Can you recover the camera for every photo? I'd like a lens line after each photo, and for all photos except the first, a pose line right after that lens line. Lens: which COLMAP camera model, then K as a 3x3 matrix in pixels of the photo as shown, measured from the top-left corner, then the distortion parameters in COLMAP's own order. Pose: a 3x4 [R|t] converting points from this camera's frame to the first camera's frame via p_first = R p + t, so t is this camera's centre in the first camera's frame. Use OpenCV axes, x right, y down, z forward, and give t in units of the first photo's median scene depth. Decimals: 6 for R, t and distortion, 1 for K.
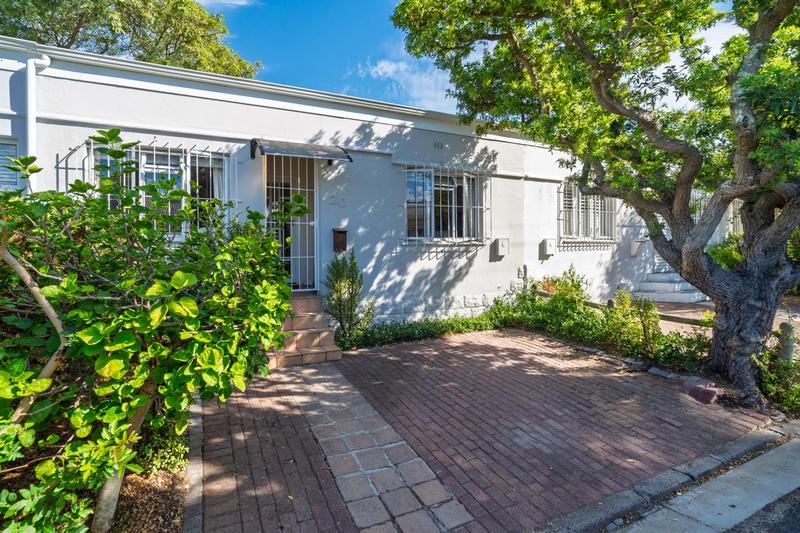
lens RADIAL K [[384.9, 0, 380.7], [0, 384.9, 250.1], [0, 0, 1]] dist [-0.004767, -0.000533]
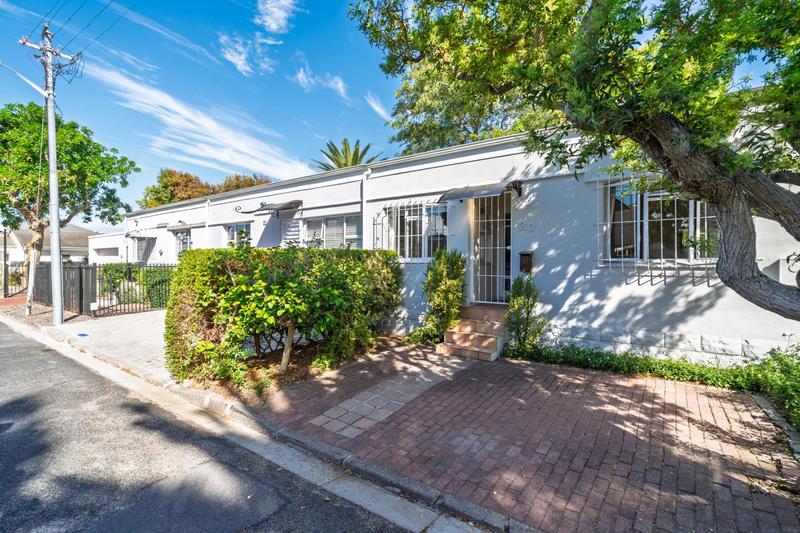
lens RADIAL K [[375.7, 0, 406.1], [0, 375.7, 265.3], [0, 0, 1]] dist [-0.013944, 0.008636]
pose [[0.490948, 0.012205, -0.871103, 0.639564], [-0.016708, 0.999850, 0.004592, -0.014481], [0.871029, 0.012300, 0.491078, 0.153169]]
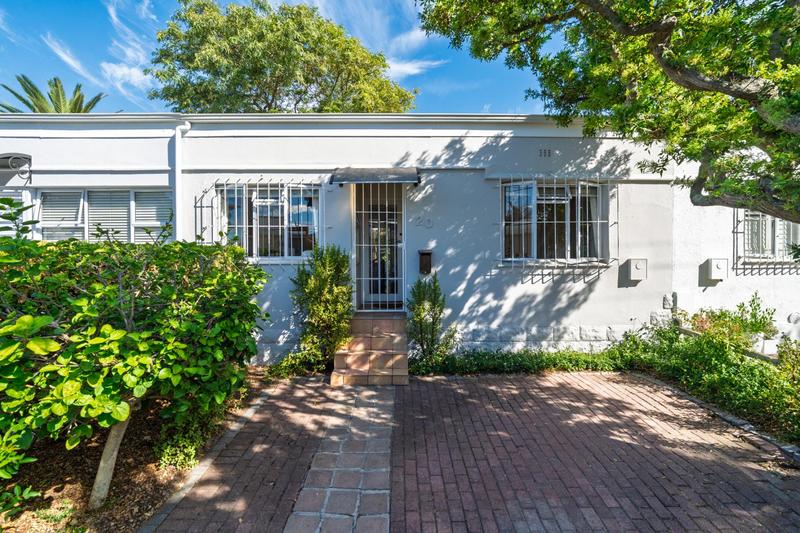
lens RADIAL K [[375.7, 0, 406.1], [0, 375.7, 265.3], [0, 0, 1]] dist [-0.013944, 0.008636]
pose [[0.911257, 0.010267, -0.411710, 0.231644], [-0.005674, 0.999907, 0.012377, -0.027953], [0.411798, -0.008943, 0.911231, 0.101319]]
